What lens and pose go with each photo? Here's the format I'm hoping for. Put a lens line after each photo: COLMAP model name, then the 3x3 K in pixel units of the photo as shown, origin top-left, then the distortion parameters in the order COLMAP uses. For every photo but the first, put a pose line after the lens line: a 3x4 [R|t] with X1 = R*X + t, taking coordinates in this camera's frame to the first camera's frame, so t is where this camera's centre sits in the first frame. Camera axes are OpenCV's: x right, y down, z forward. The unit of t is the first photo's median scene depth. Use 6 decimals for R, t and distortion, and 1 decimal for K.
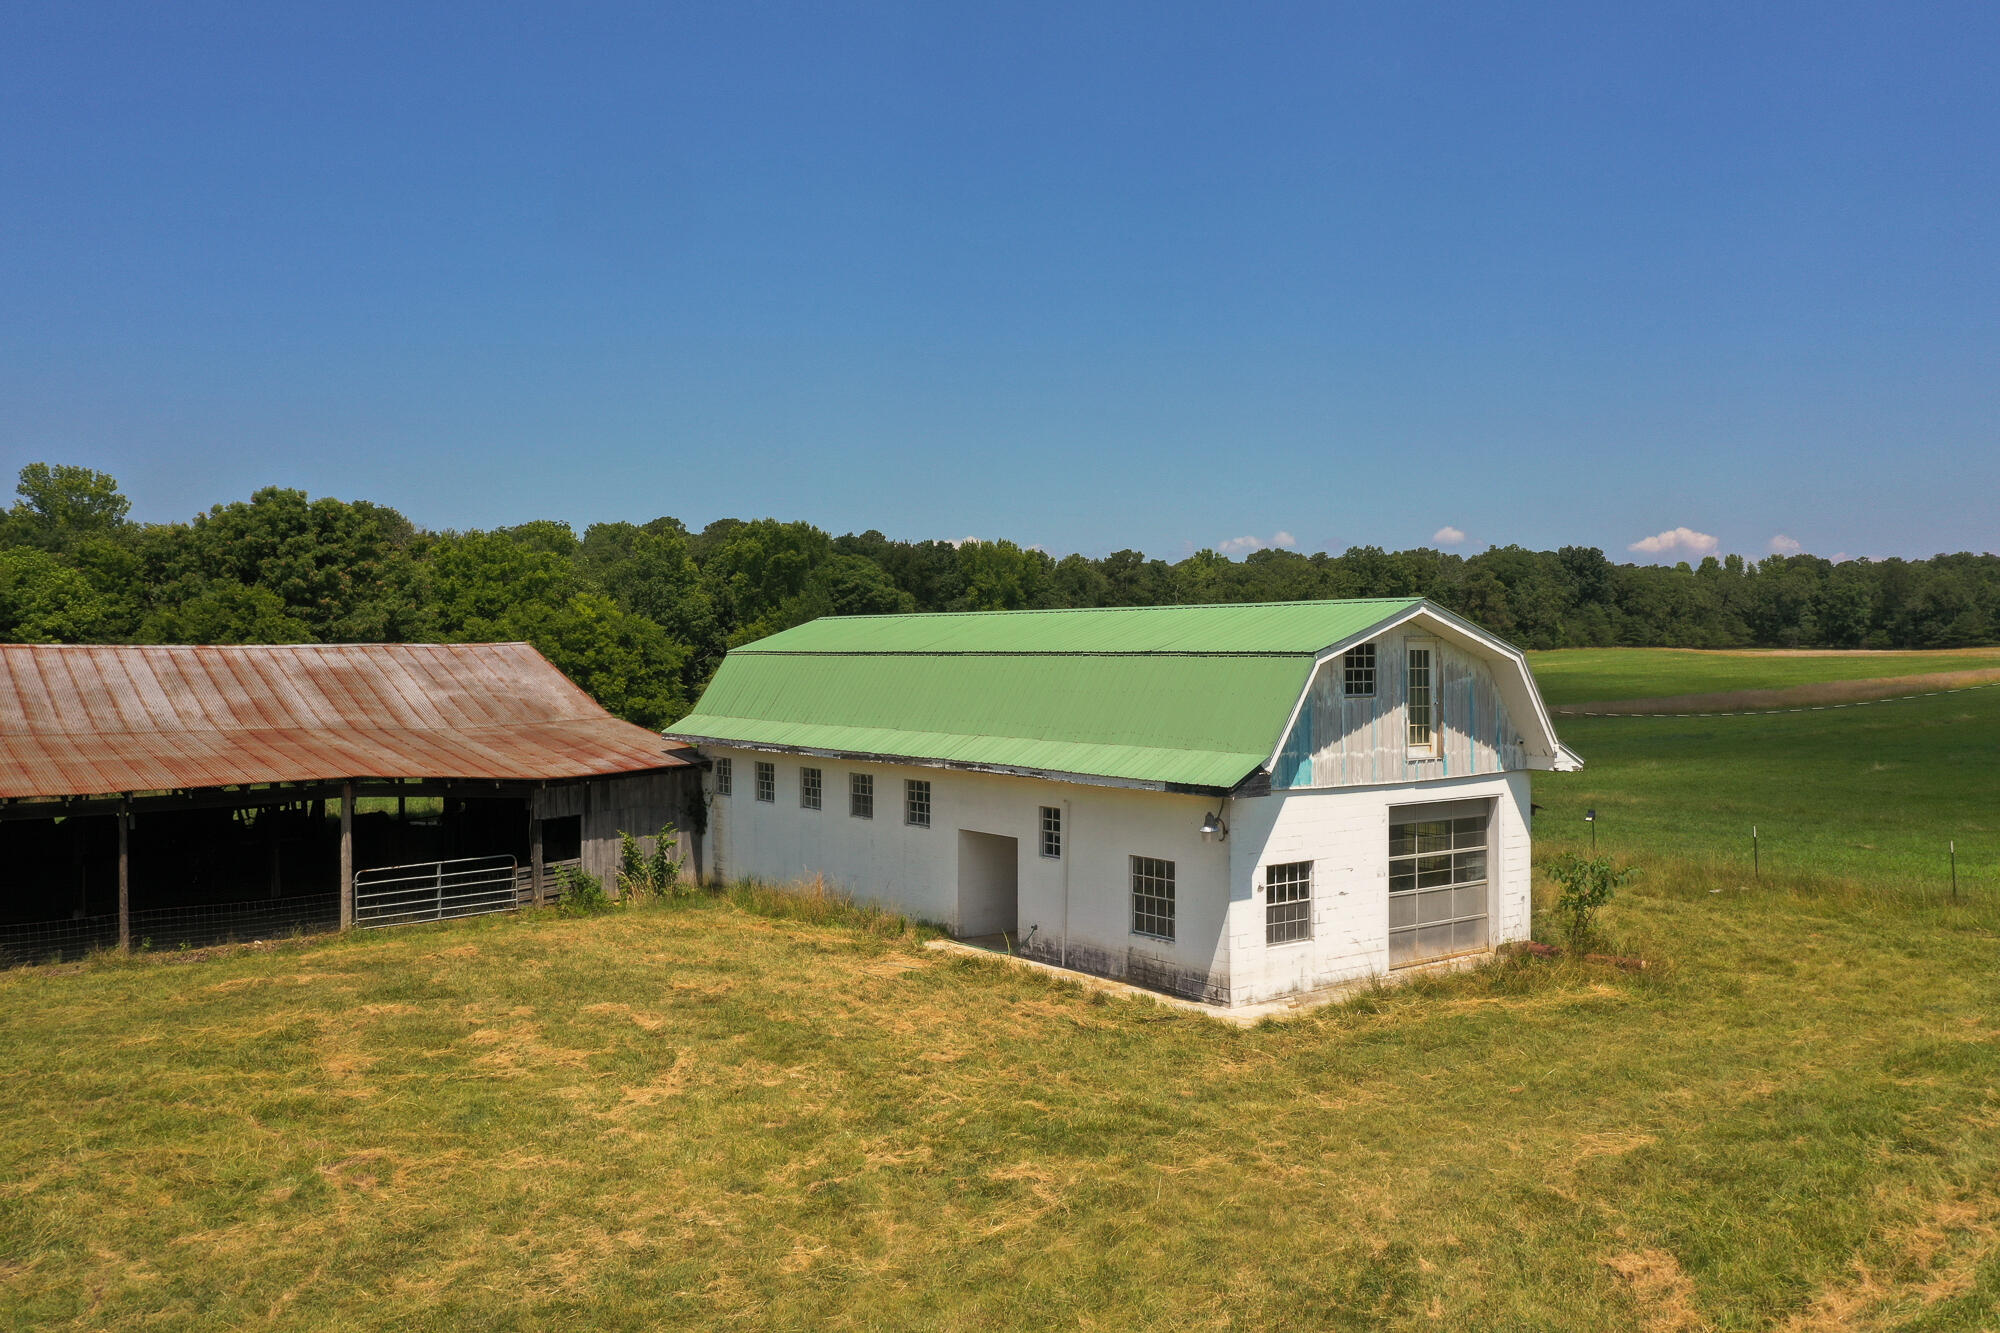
lens RADIAL K [[1586.1, 0, 1003.9], [0, 1586.1, 668.9], [0, 0, 1]] dist [0.010490, 0.013087]
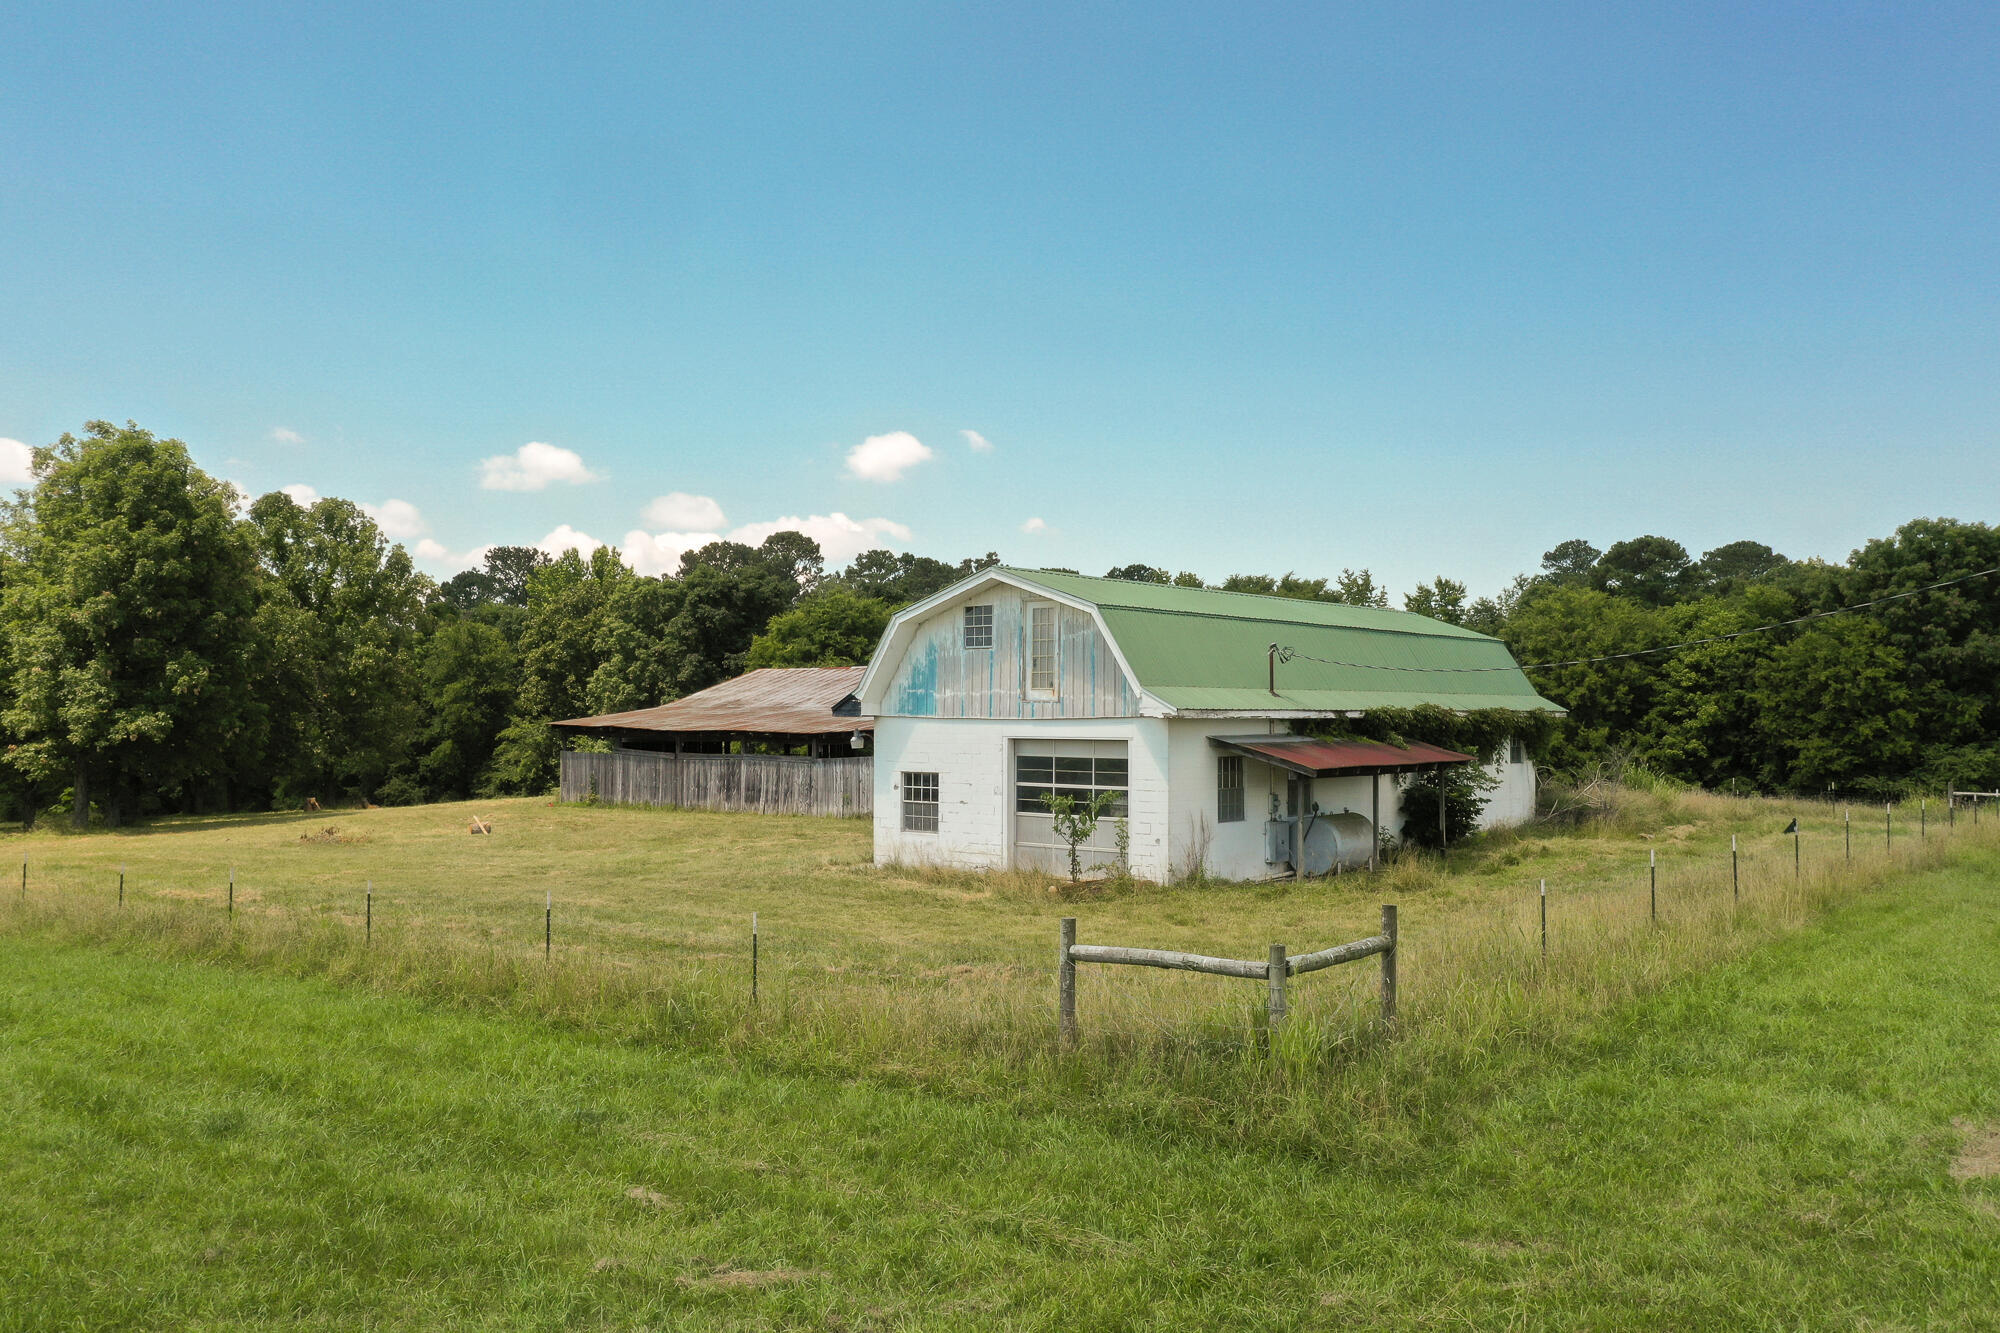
lens RADIAL K [[1586.1, 0, 1003.9], [0, 1586.1, 668.9], [0, 0, 1]] dist [0.010490, 0.013087]
pose [[0.215691, -0.029099, -0.976028, 1.347476], [-0.011046, 0.999419, -0.032238, 0.068726], [0.976399, 0.017735, 0.215245, 0.693130]]
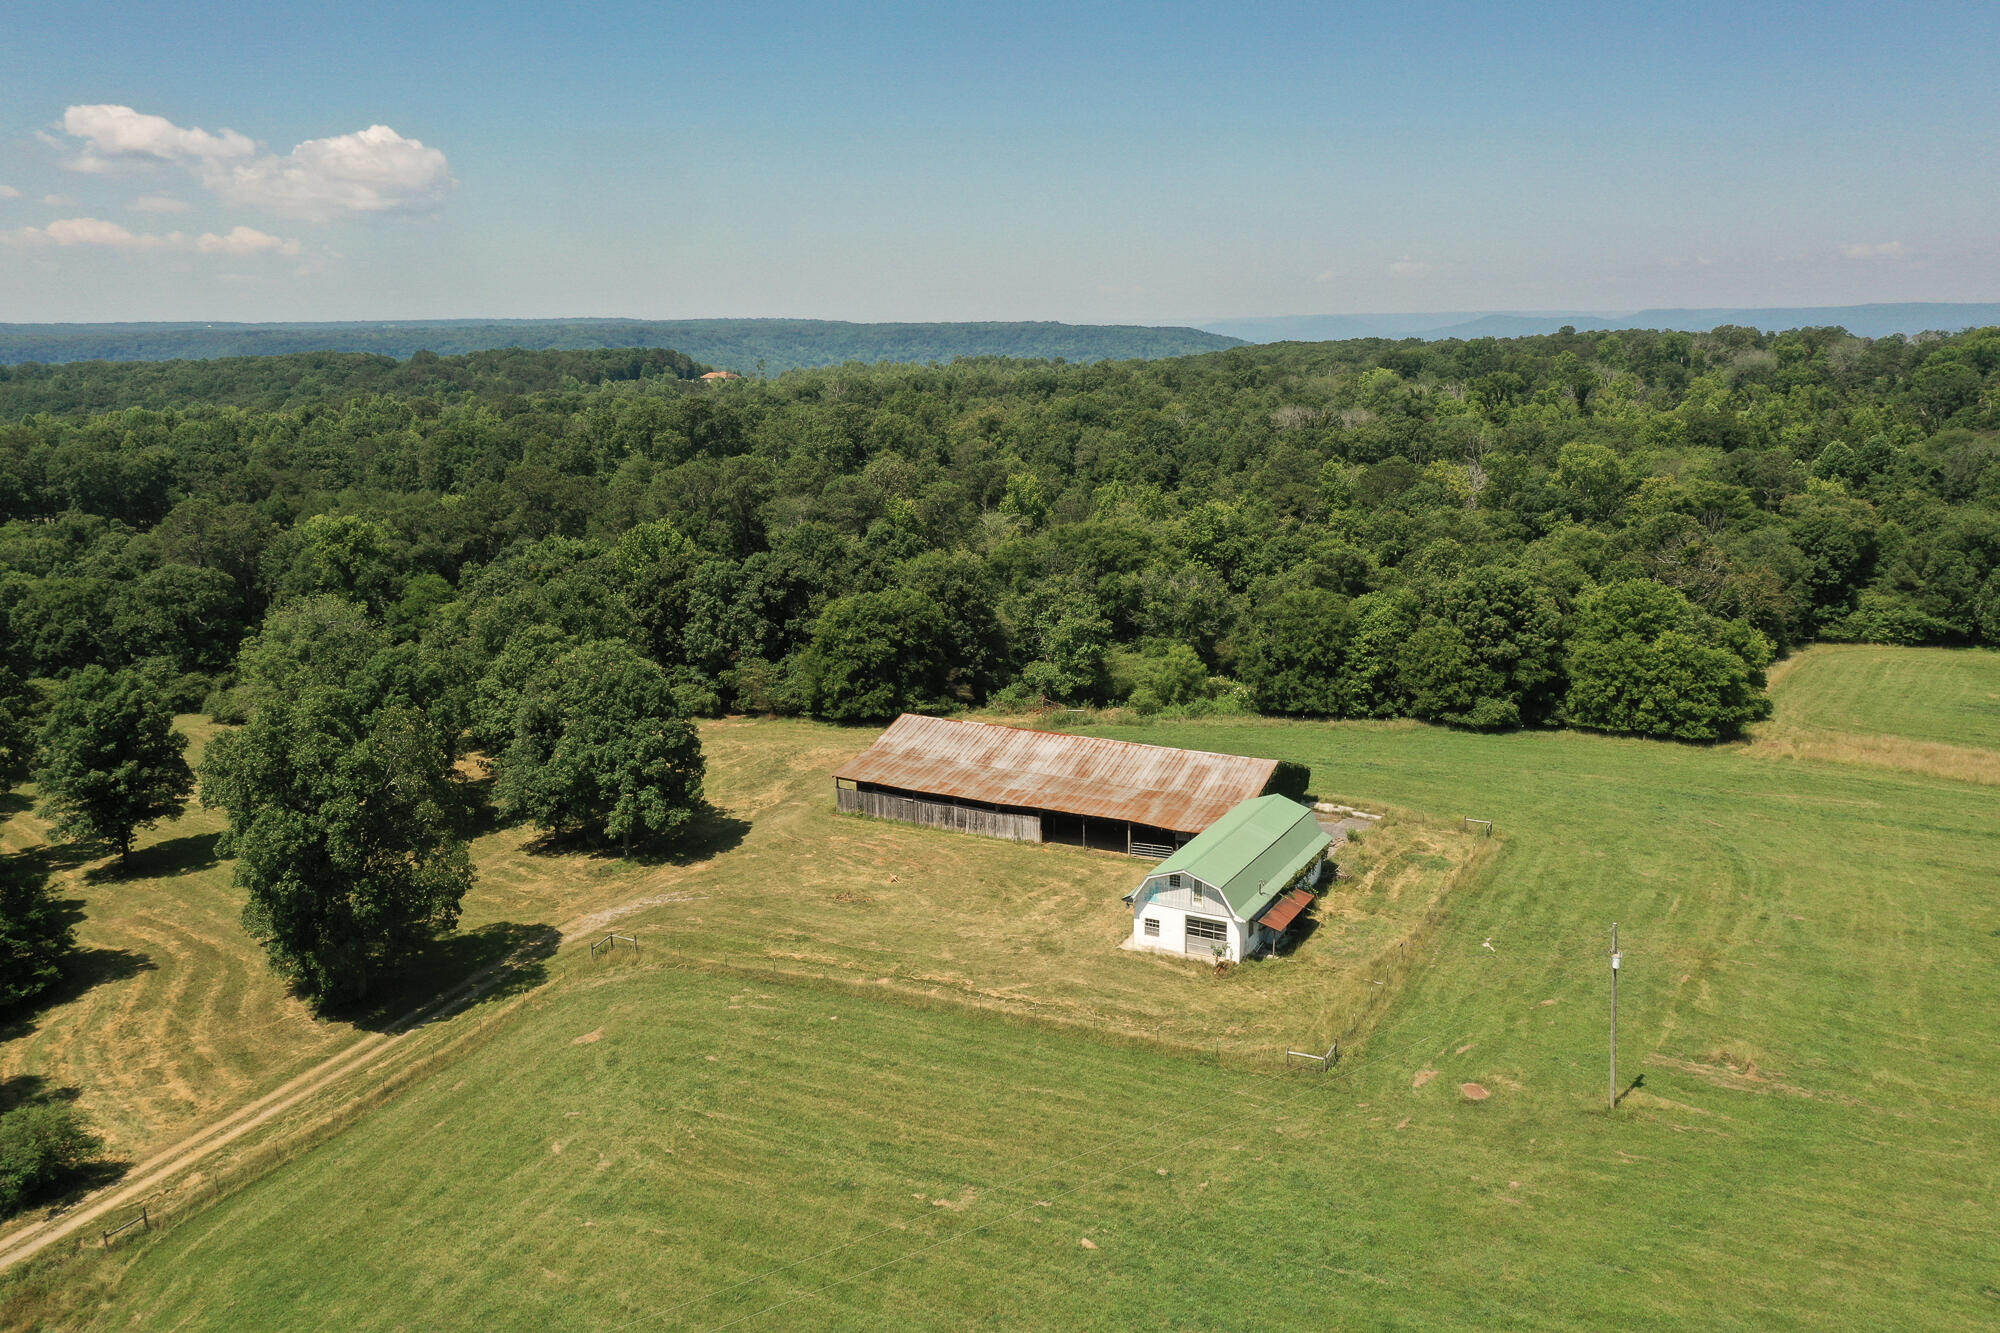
lens RADIAL K [[1576.4, 0, 1003.1], [0, 1576.4, 664.5], [0, 0, 1]] dist [0.008976, 0.007233]
pose [[0.403807, 0.192636, -0.894333, 3.336416], [0.001101, 0.977476, 0.211041, -1.309939], [0.914843, -0.086205, 0.394500, -0.907181]]
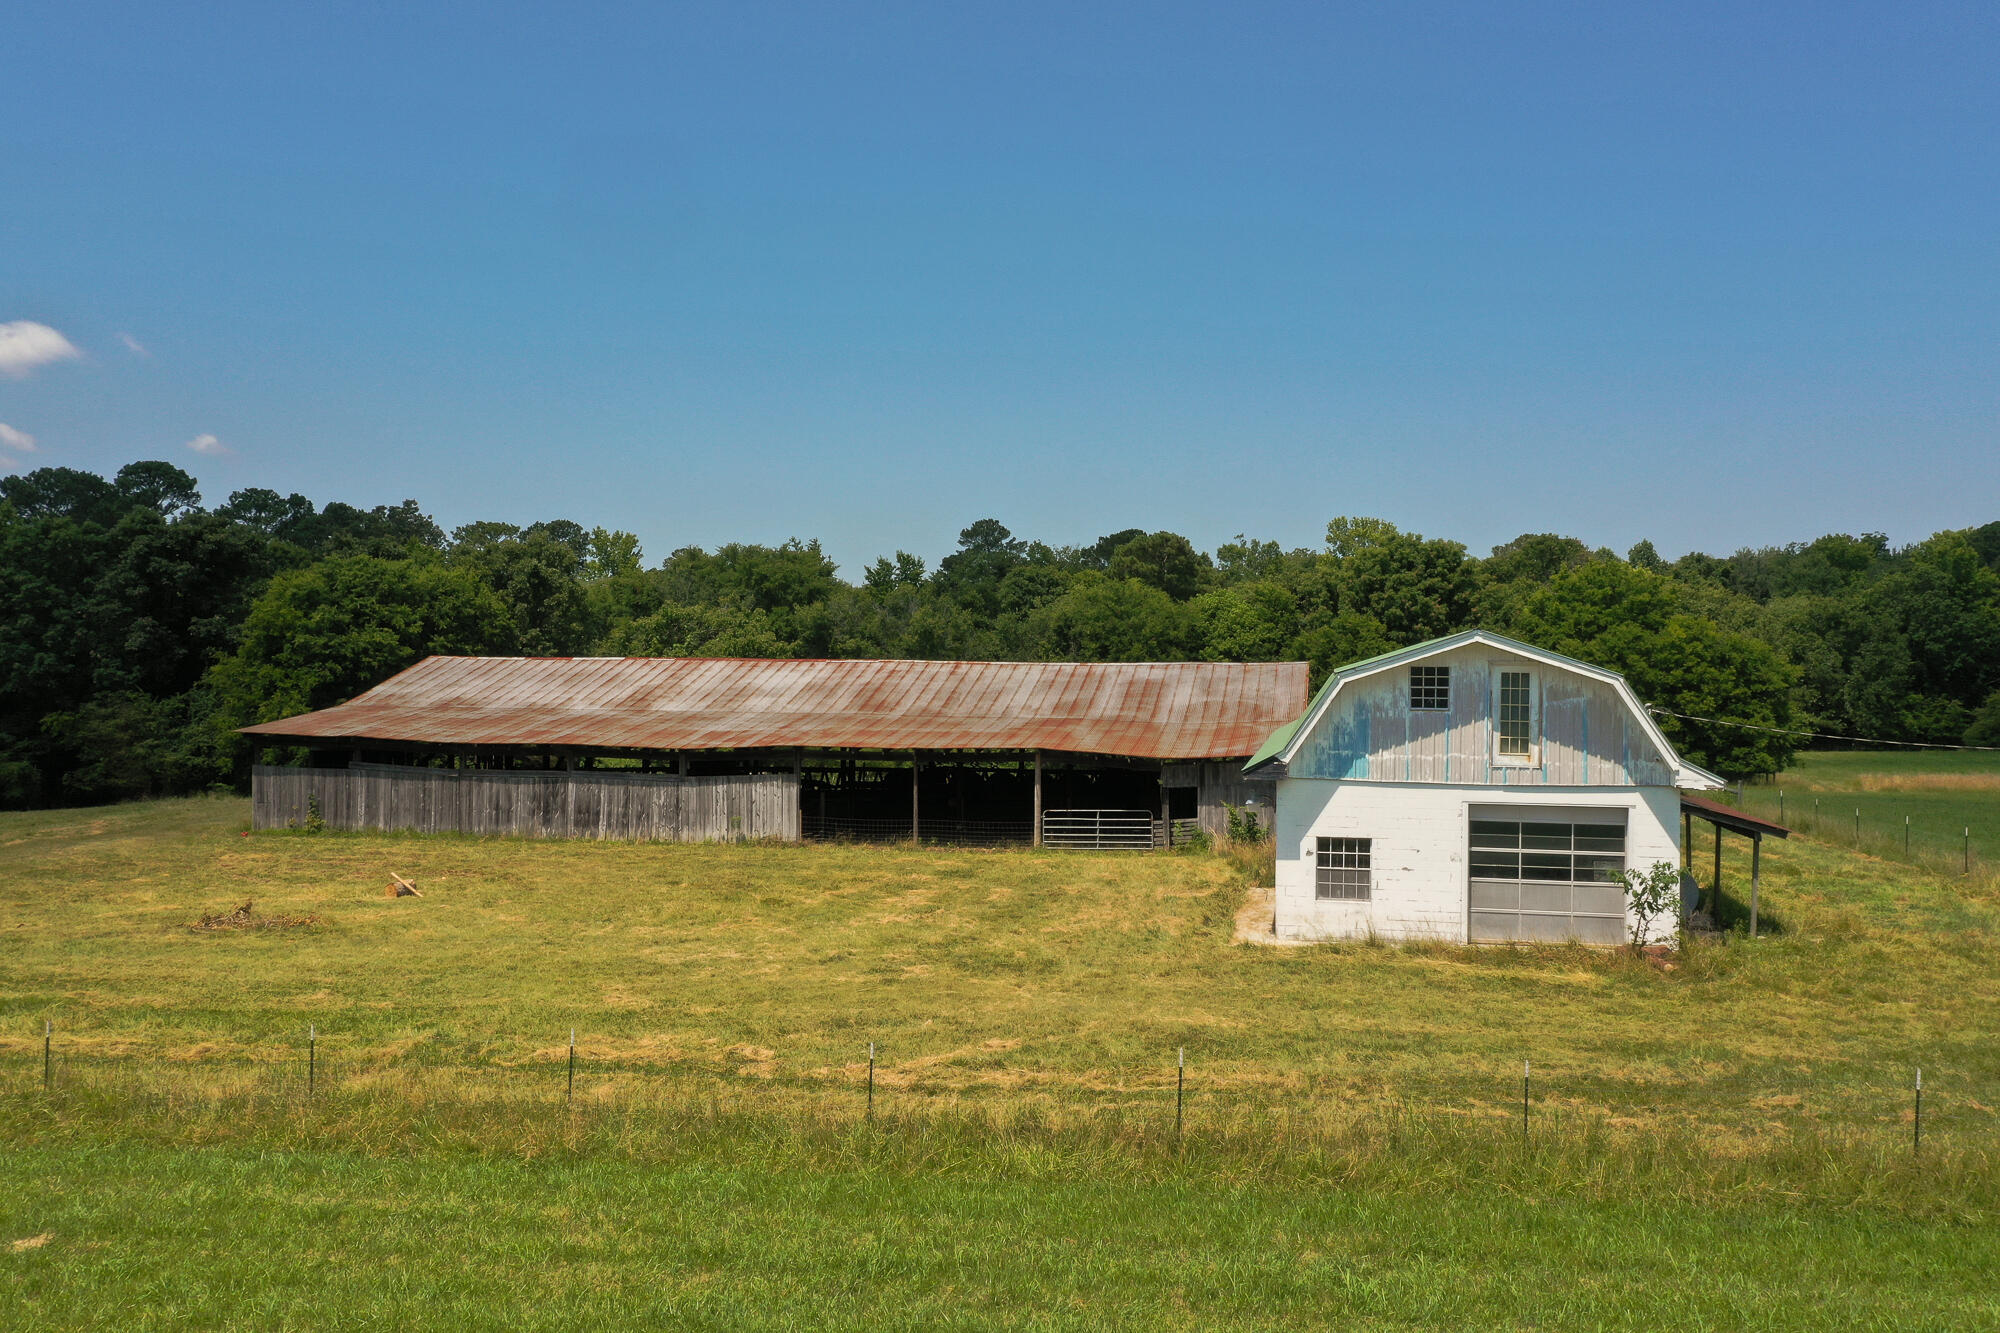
lens RADIAL K [[1580.4, 0, 998.1], [0, 1580.4, 667.5], [0, 0, 1]] dist [0.002605, 0.007996]
pose [[0.649802, 0.006944, -0.760072, 0.862717], [-0.016117, 0.999859, -0.004643, -0.004091], [0.759933, 0.015267, 0.649822, -0.039503]]
